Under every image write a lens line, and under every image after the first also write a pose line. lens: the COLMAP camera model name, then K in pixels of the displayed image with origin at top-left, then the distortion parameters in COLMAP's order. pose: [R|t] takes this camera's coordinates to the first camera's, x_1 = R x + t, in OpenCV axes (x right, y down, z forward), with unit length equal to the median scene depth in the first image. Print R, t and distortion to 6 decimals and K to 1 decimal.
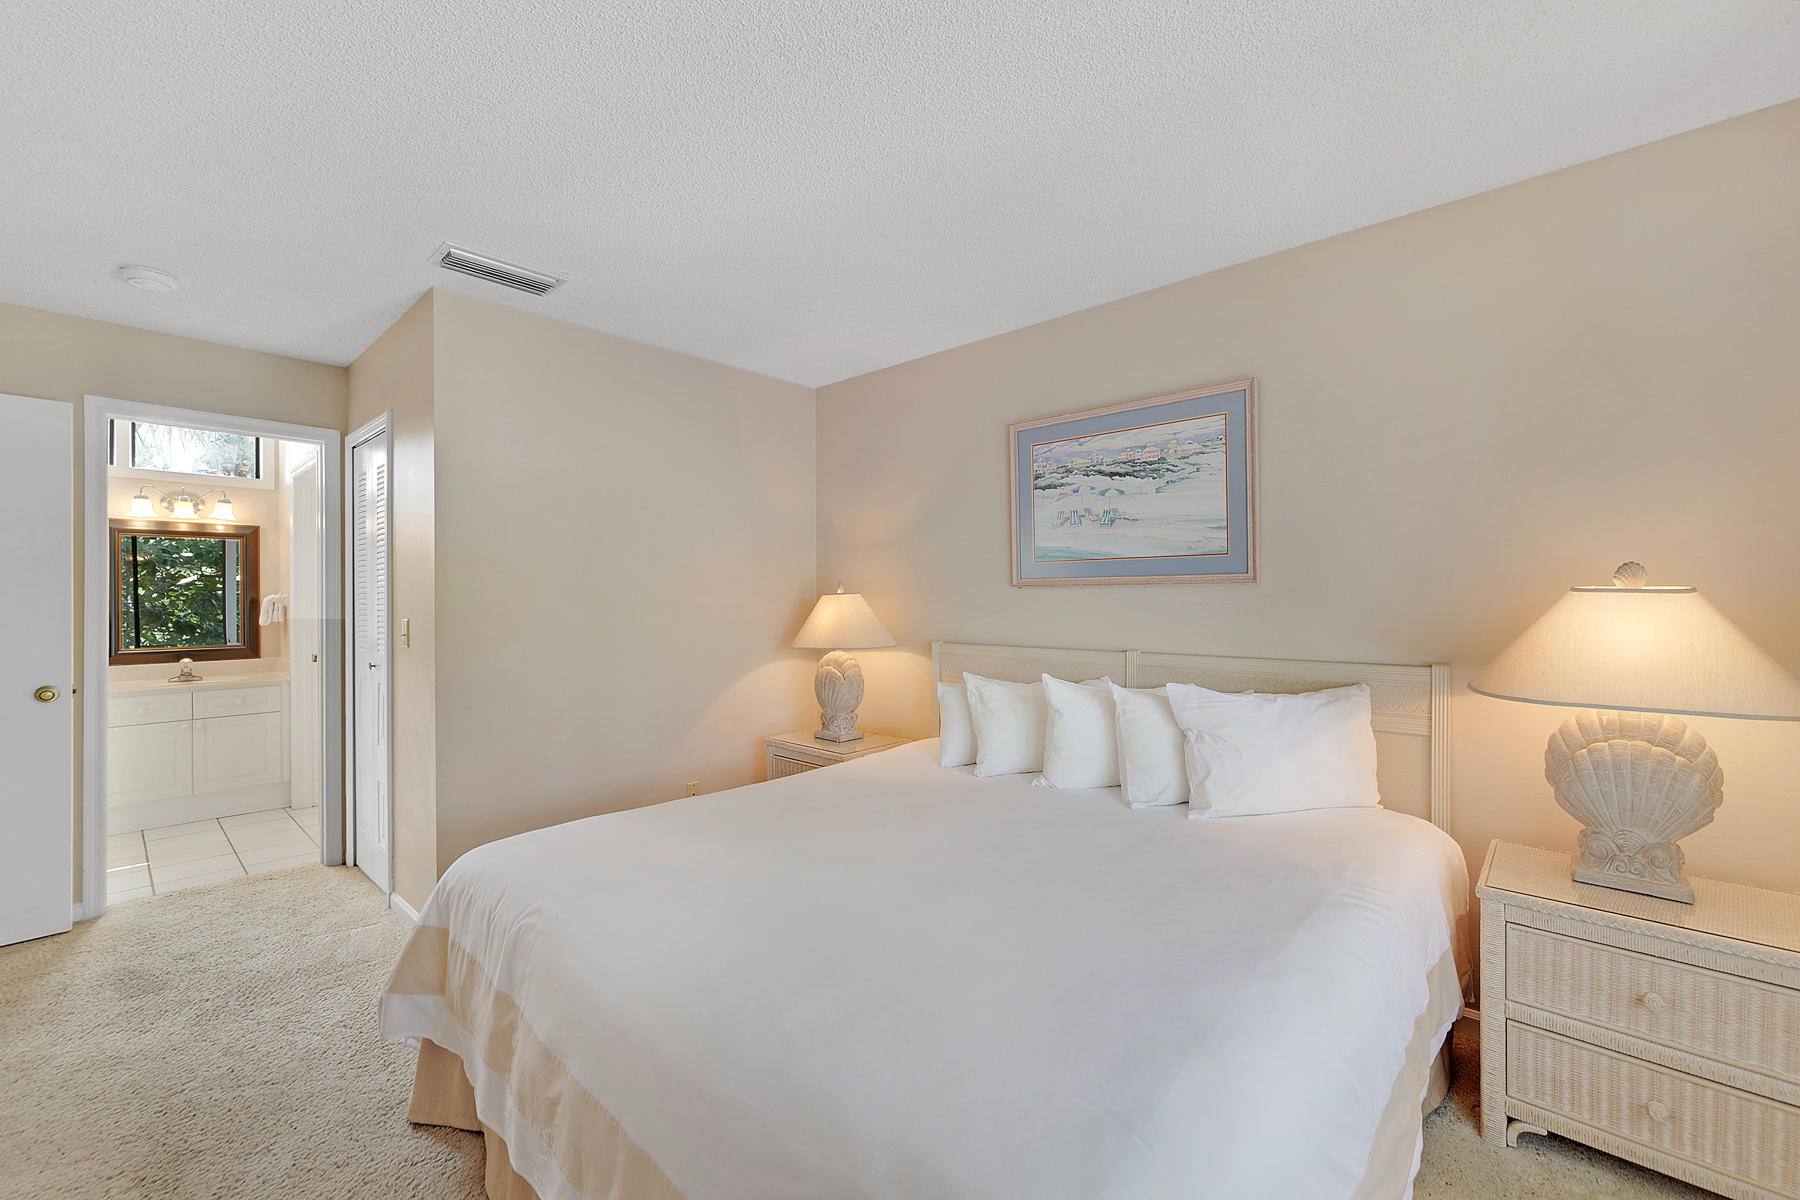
lens RADIAL K [[725.0, 0, 893.4], [0, 725.0, 596.9], [0, 0, 1]] dist [-0.002733, -0.000194]
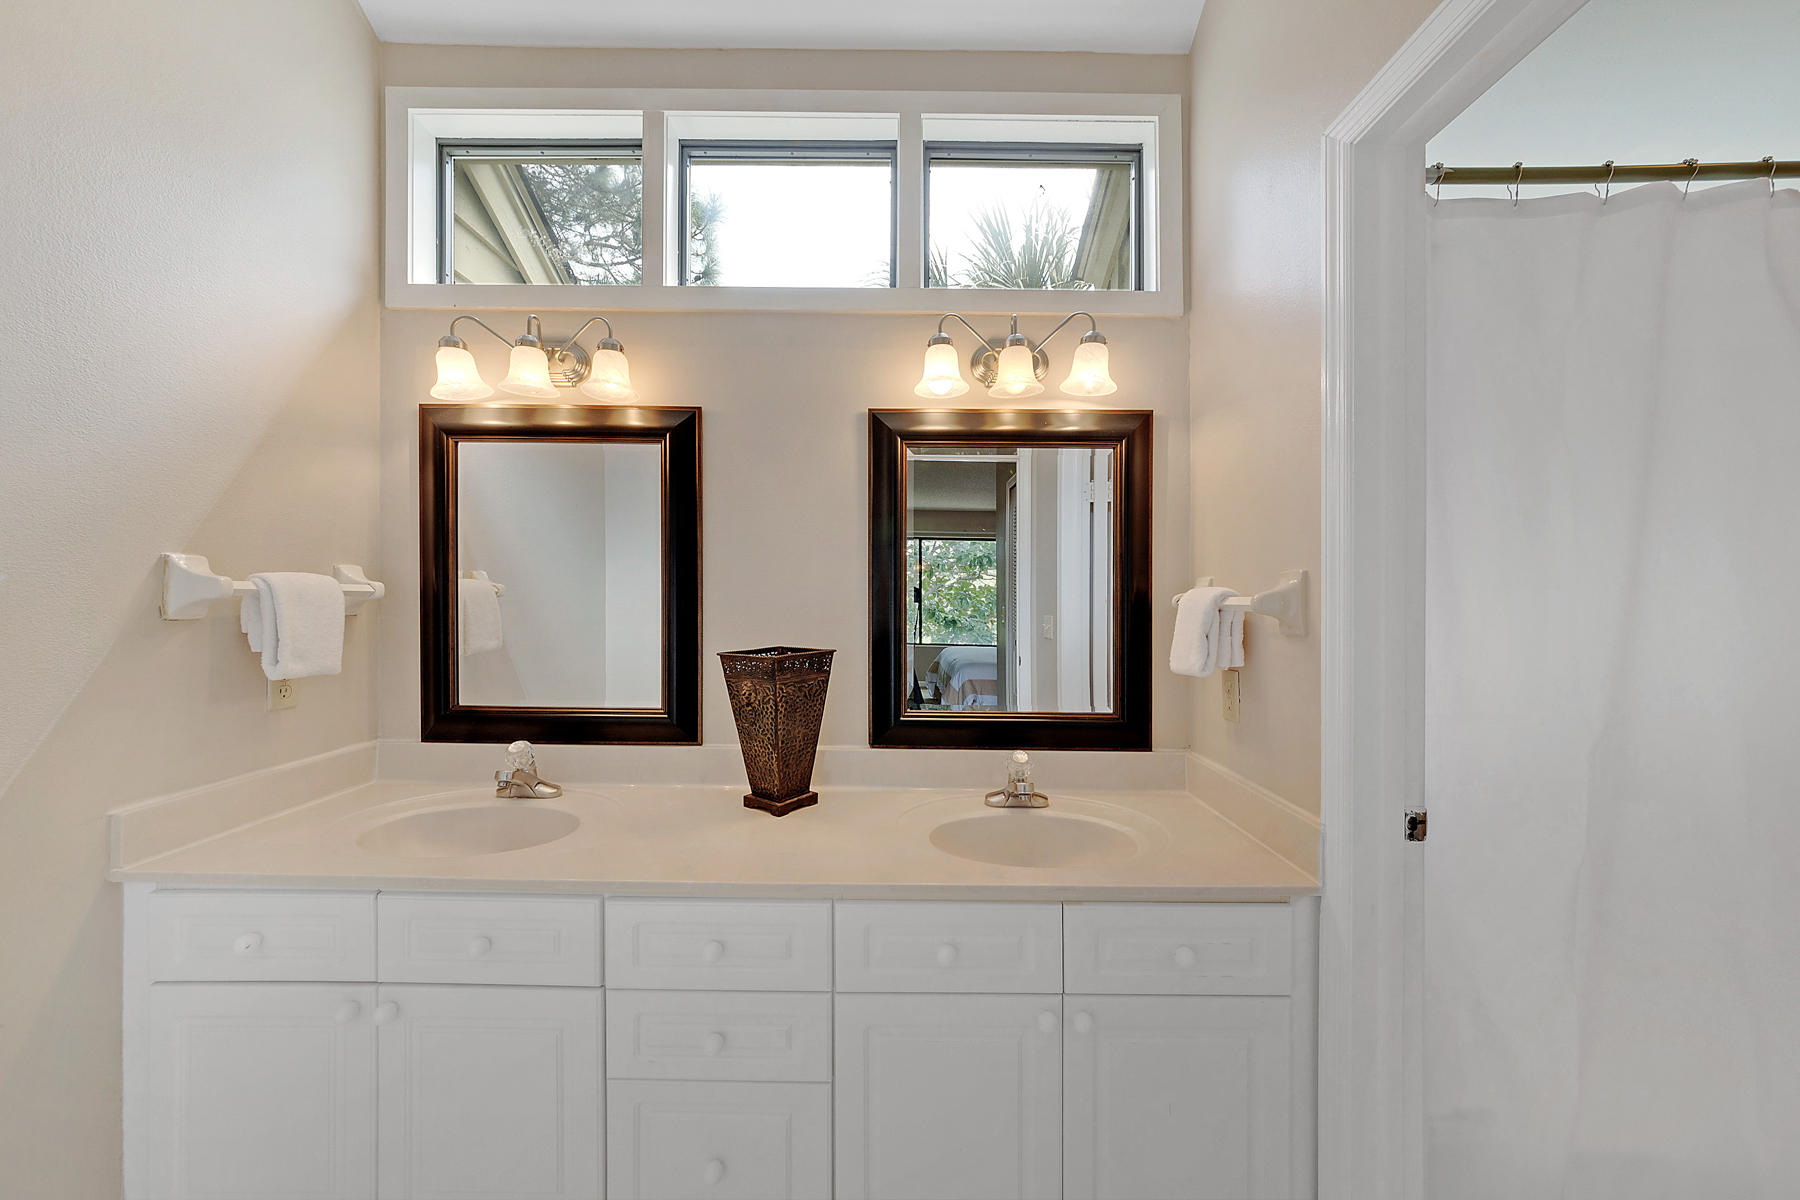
lens RADIAL K [[626.0, 0, 901.2], [0, 626.0, 599.3], [0, 0, 1]] dist [0.000077, 0.000001]
pose [[0.668216, 0.010718, -0.743890, -0.736286], [-0.011022, 0.999929, 0.004507, 0.004292], [0.743886, 0.005187, 0.668287, 0.696115]]
